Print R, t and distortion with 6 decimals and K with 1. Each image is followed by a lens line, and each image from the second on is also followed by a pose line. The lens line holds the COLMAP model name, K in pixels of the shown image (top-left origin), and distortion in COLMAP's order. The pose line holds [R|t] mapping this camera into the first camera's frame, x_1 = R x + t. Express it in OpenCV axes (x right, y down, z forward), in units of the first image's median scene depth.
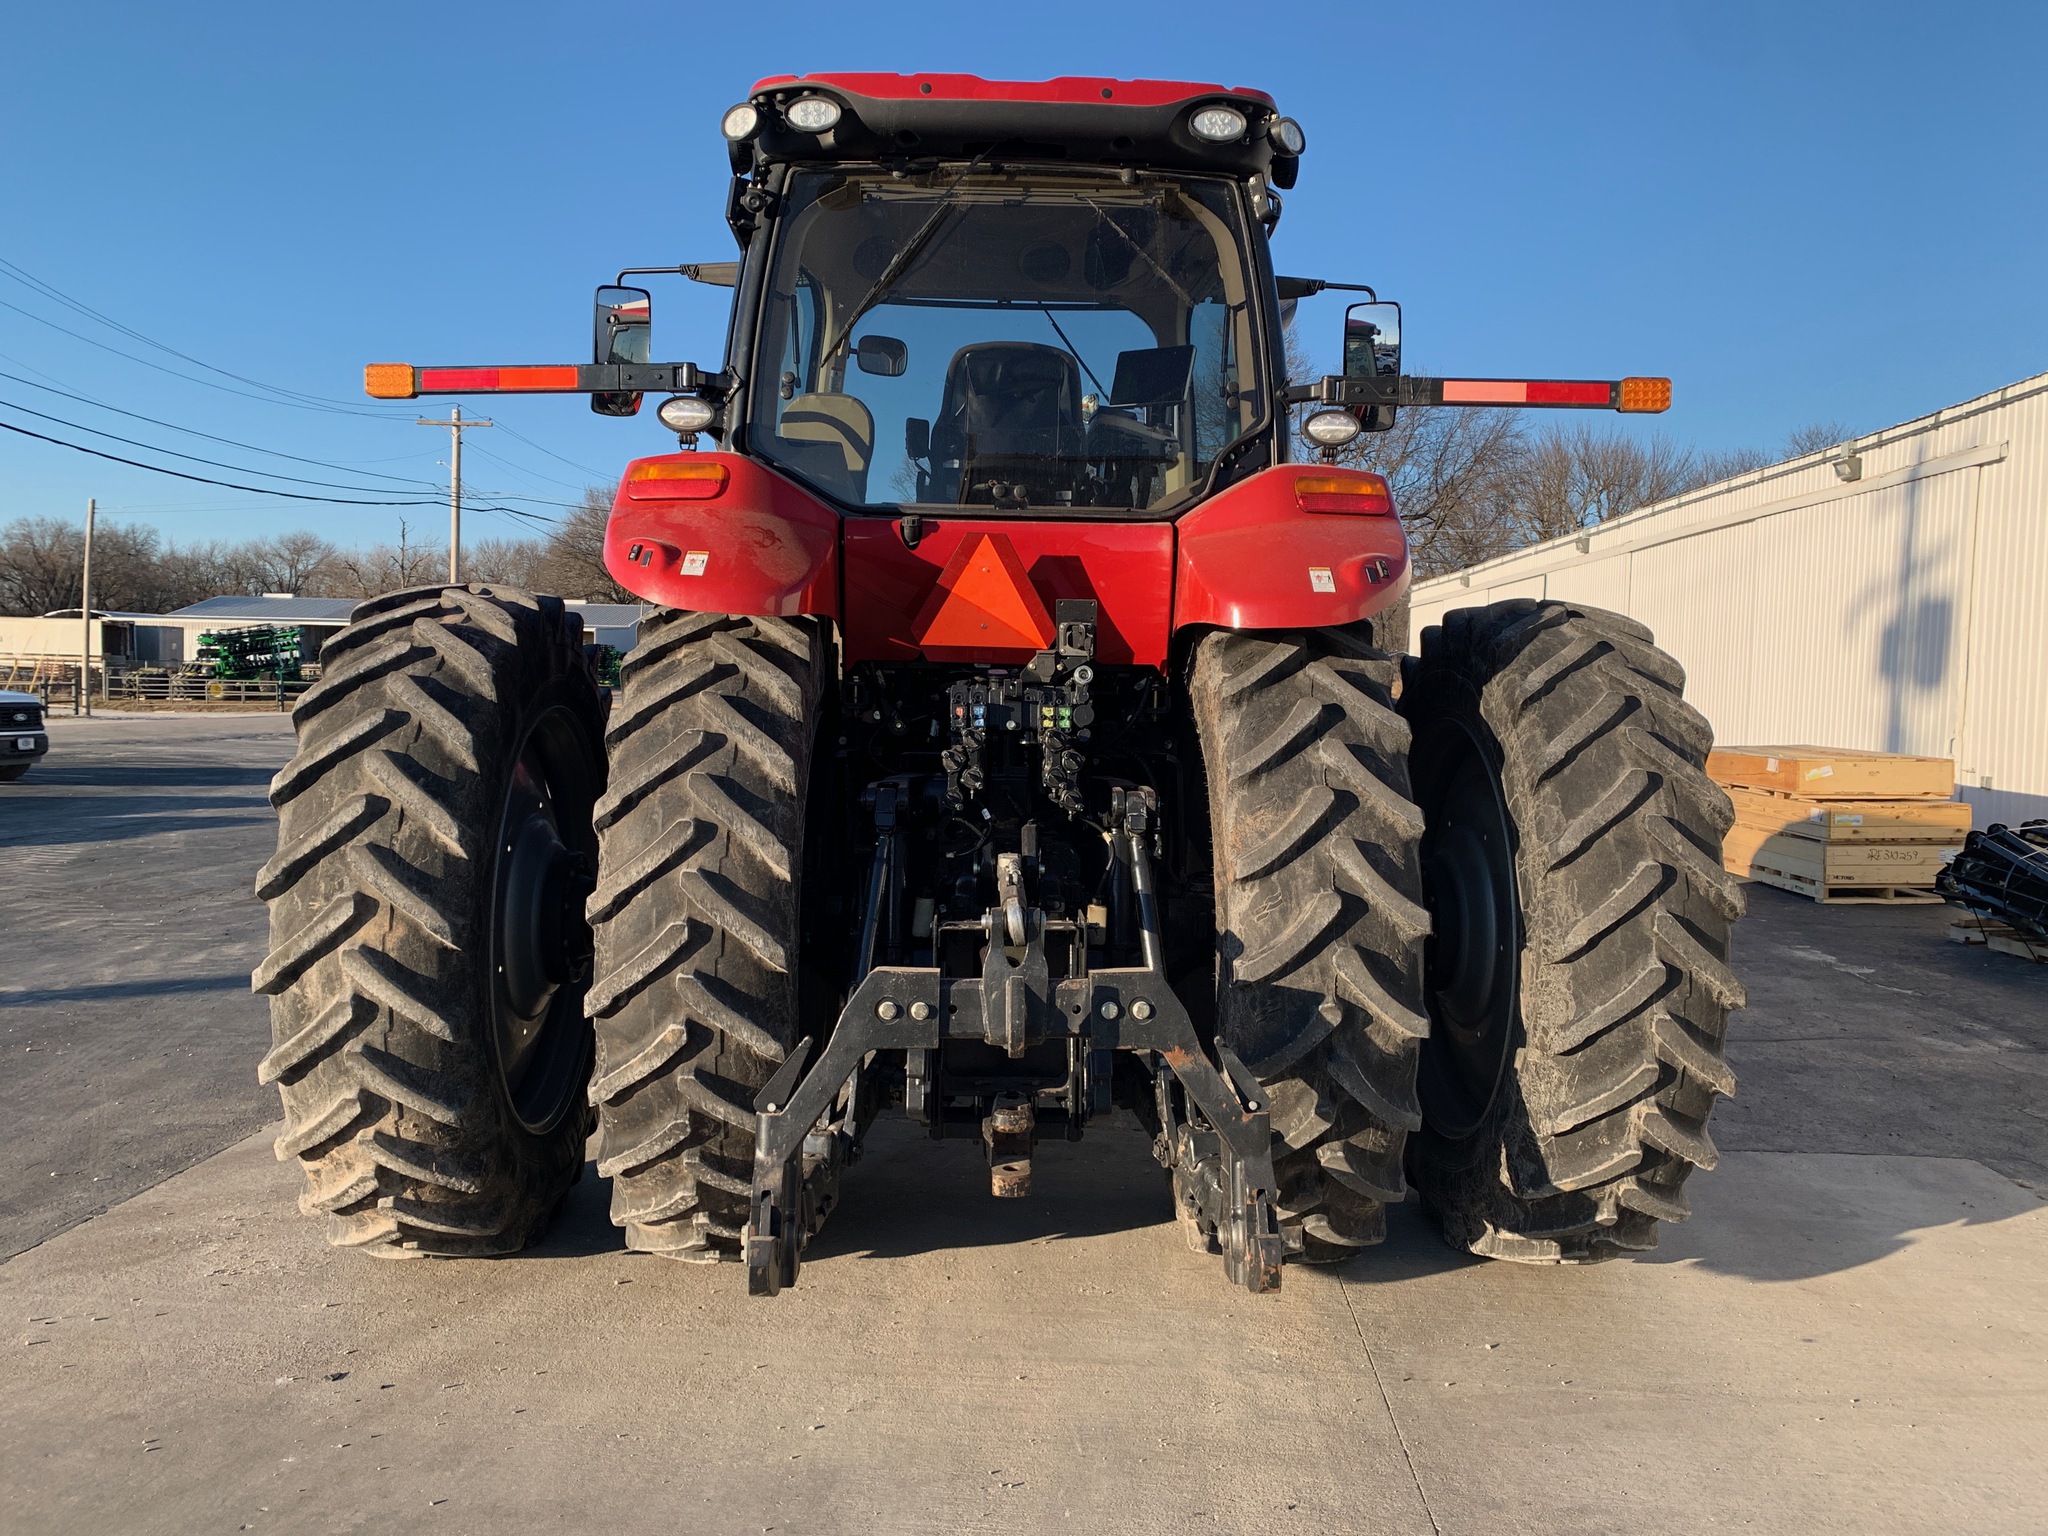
lens RADIAL K [[1562.7, 0, 1017.9], [0, 1562.7, 747.1], [0, 0, 1]] dist [0.067134, -0.088602]
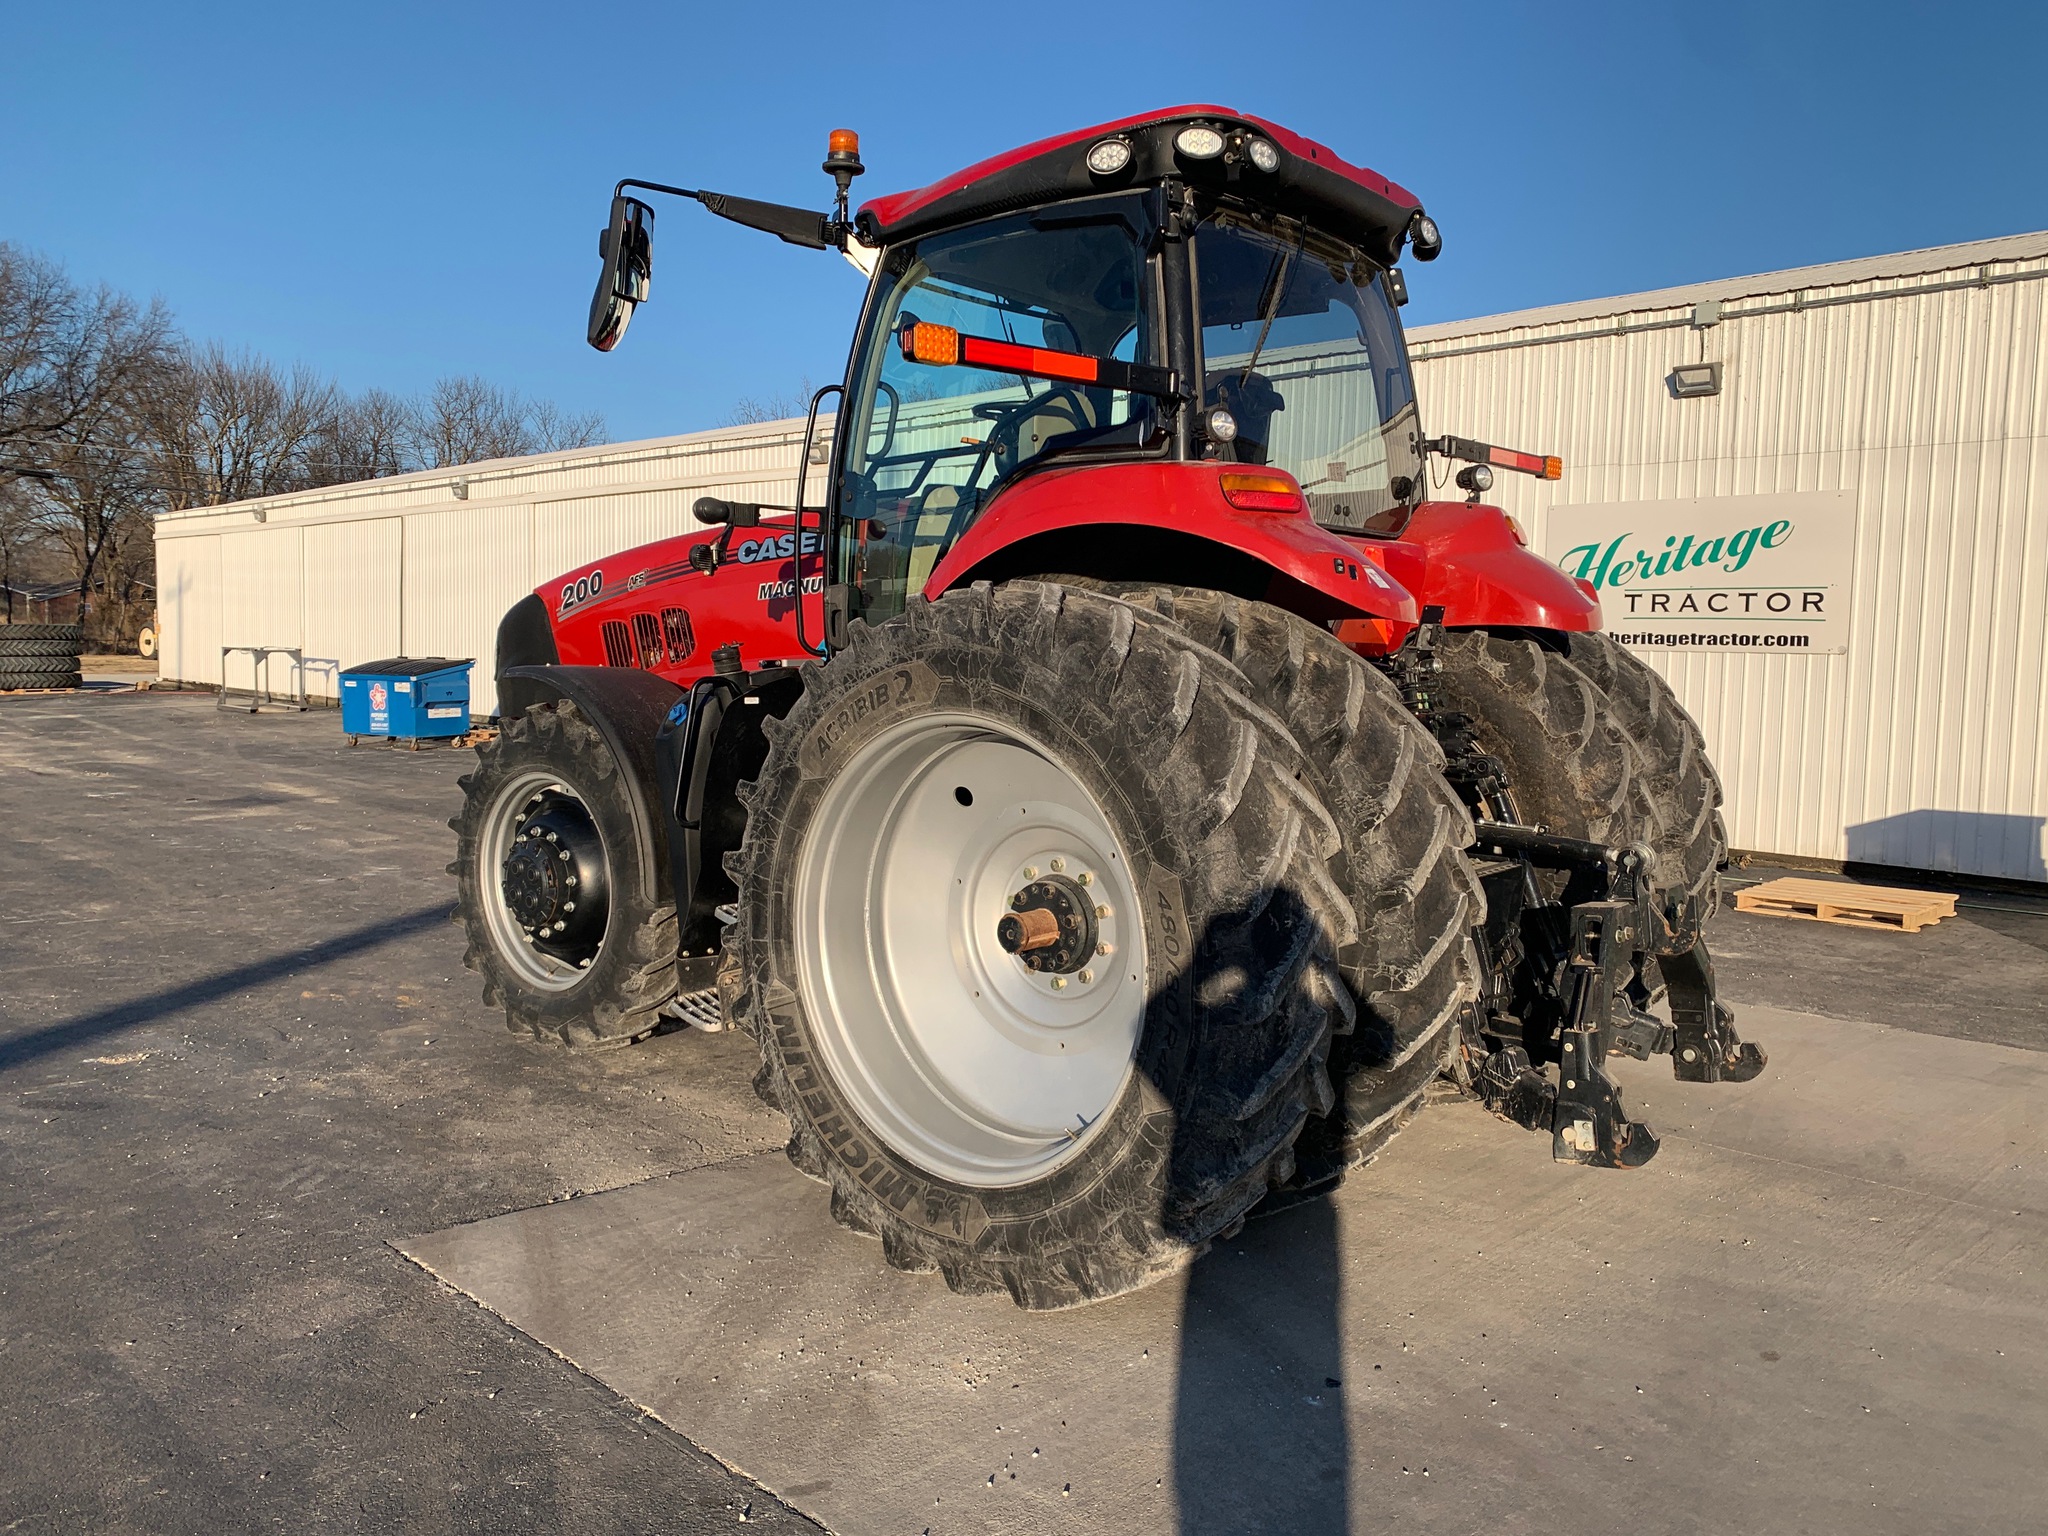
lens RADIAL K [[1564.4, 0, 1009.0], [0, 1564.4, 736.3], [0, 0, 1]] dist [0.039765, -0.031495]
pose [[0.668167, -0.059951, 0.741592, -1.004986], [0.037858, 0.998197, 0.046585, -0.053425], [-0.743048, -0.003052, 0.669232, 0.372199]]
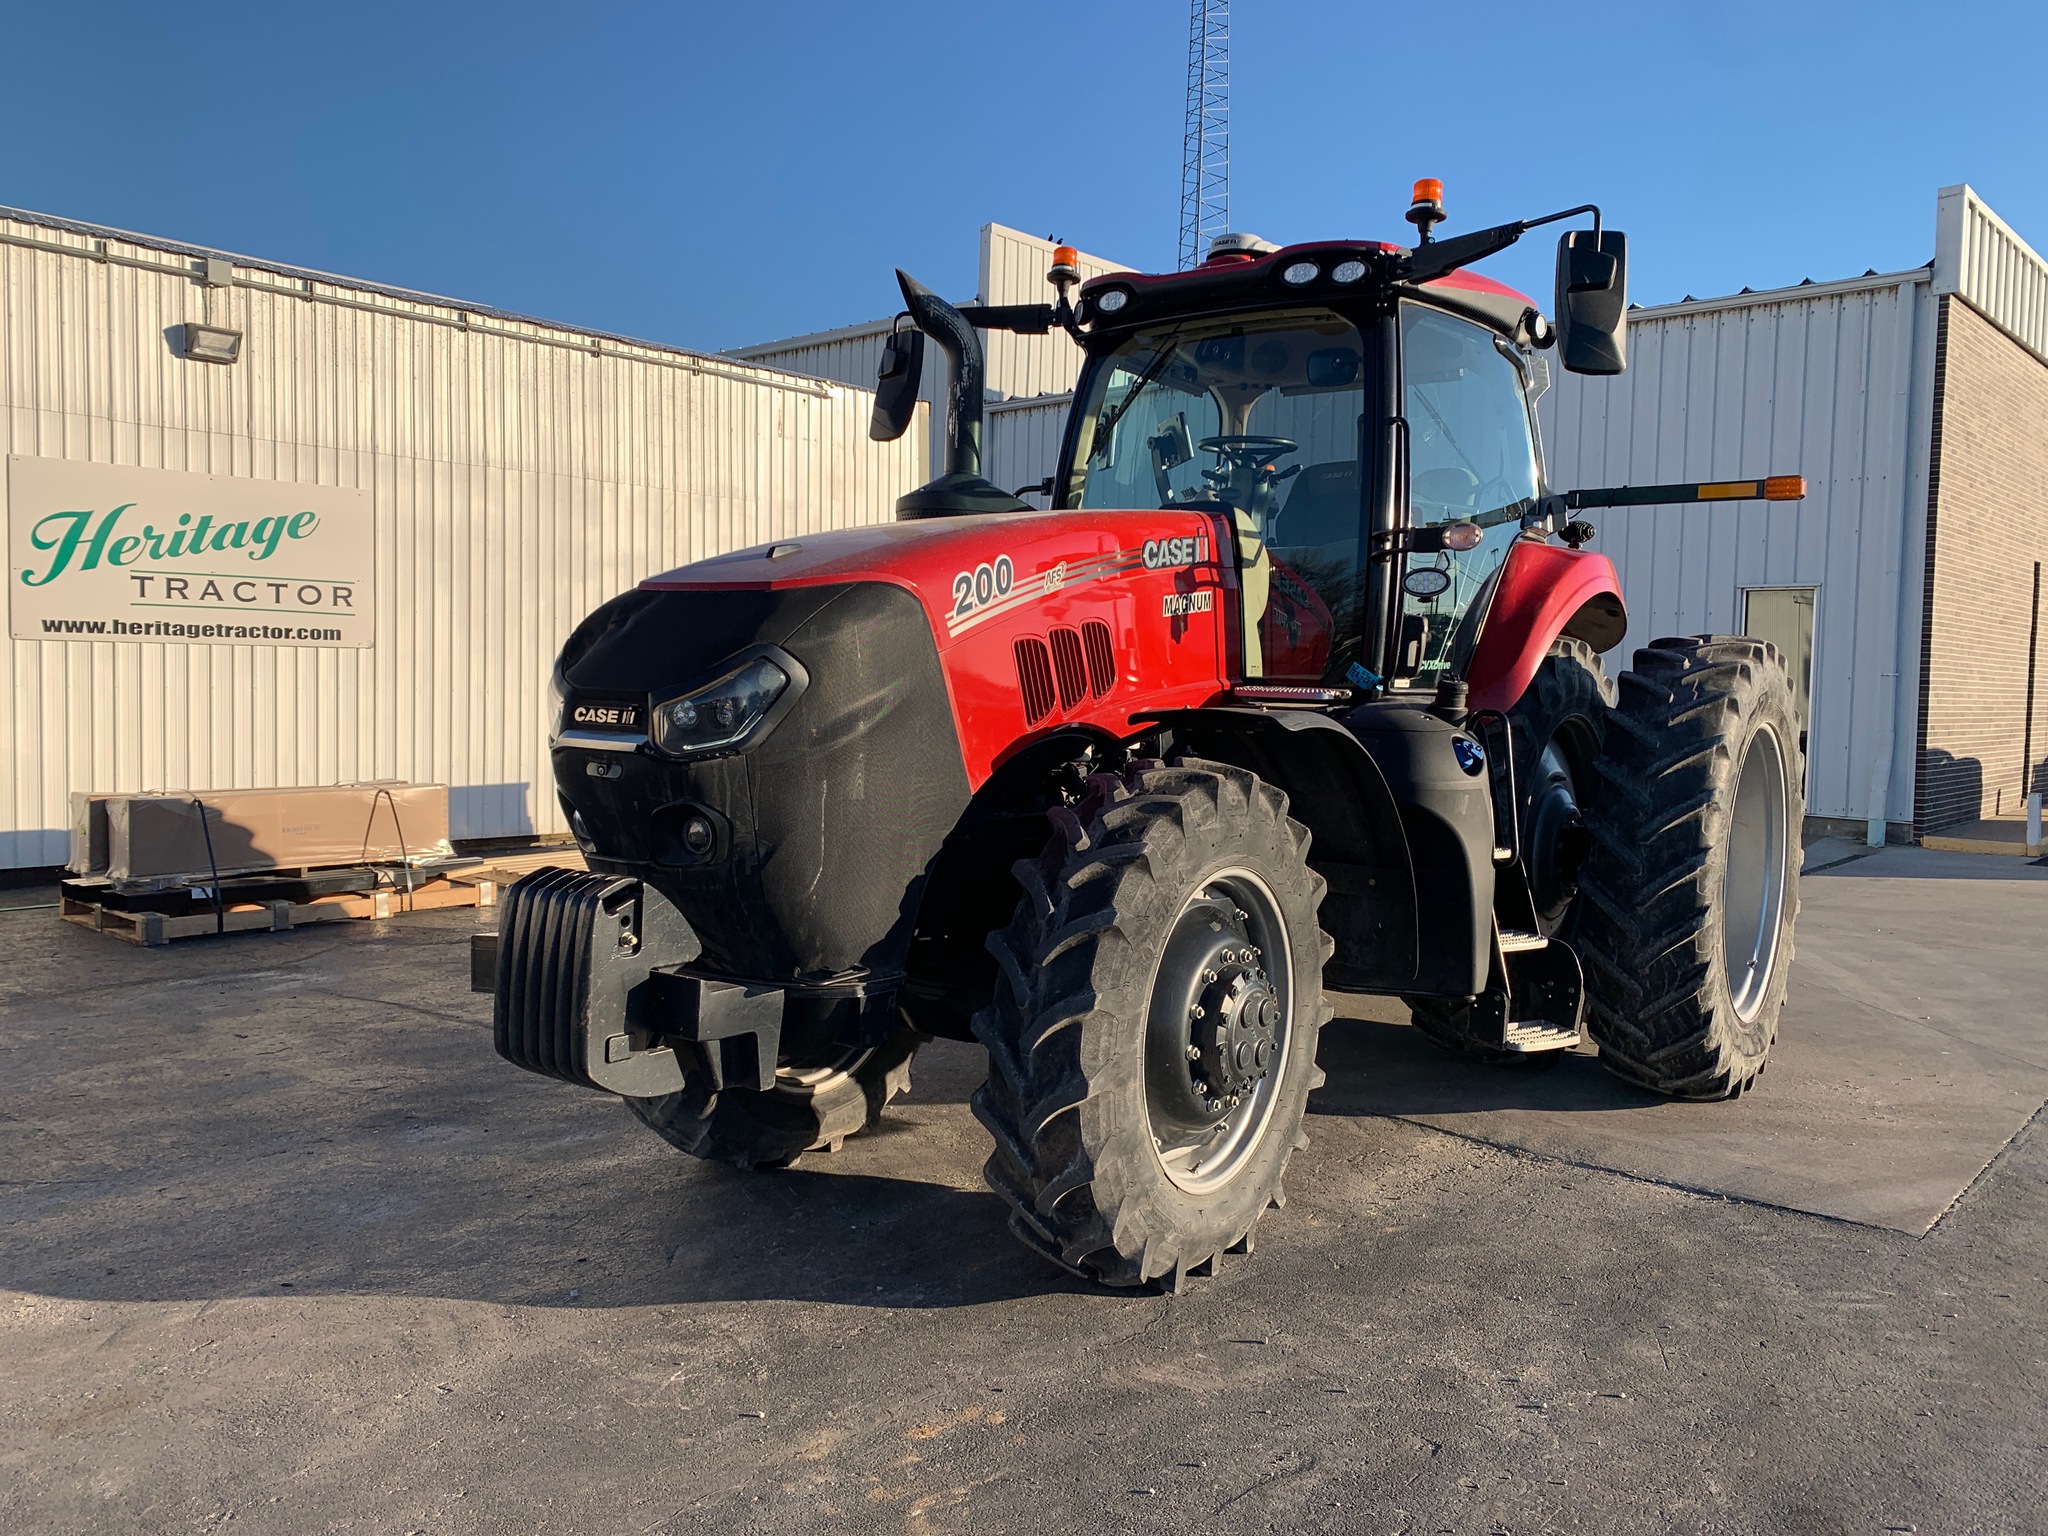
lens RADIAL K [[1562.7, 0, 1017.9], [0, 1562.7, 747.1], [0, 0, 1]] dist [0.067134, -0.088602]
pose [[-0.786050, -0.075102, 0.613583, -0.715624], [-0.011316, 0.994174, 0.107189, -0.146448], [-0.618059, 0.077312, -0.782321, 2.466417]]
